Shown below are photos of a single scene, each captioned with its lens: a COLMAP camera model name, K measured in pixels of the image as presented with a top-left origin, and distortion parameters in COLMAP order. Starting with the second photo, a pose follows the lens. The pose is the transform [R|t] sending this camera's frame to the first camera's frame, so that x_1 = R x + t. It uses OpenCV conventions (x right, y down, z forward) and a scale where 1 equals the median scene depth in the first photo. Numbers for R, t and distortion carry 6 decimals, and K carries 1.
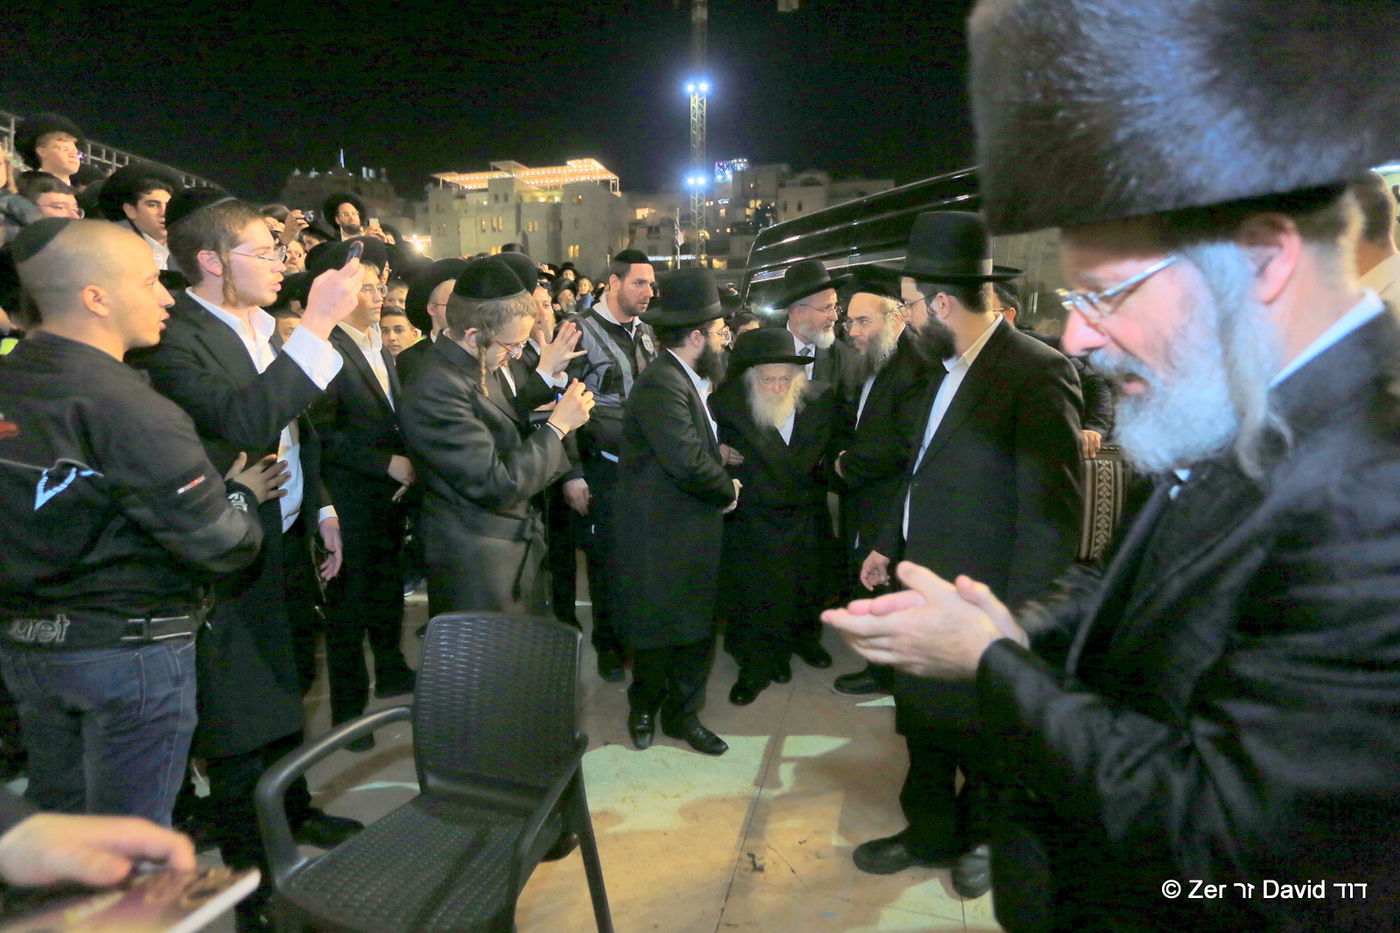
lens RADIAL K [[708.4, 0, 700.0], [0, 708.4, 466.5], [0, 0, 1]] dist [-0.060949, 0.025453]
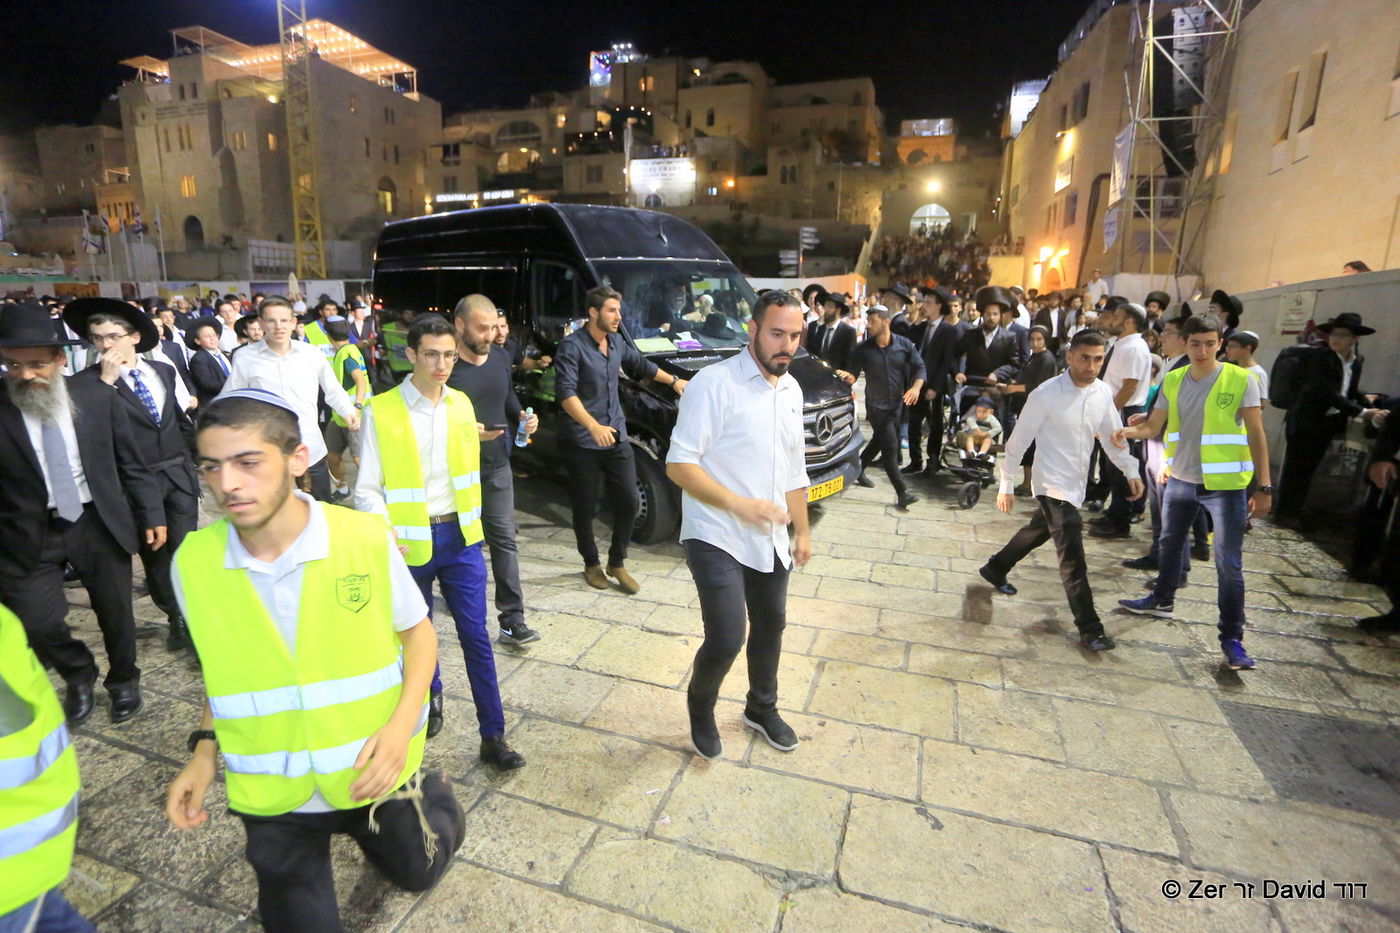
lens RADIAL K [[708.4, 0, 700.0], [0, 708.4, 466.5], [0, 0, 1]] dist [-0.060949, 0.025453]
pose [[0.997550, 0.036694, -0.059566, 0.193091], [-0.035043, 0.998978, 0.028530, -0.088516], [0.060552, -0.026373, 0.997817, 0.407262]]
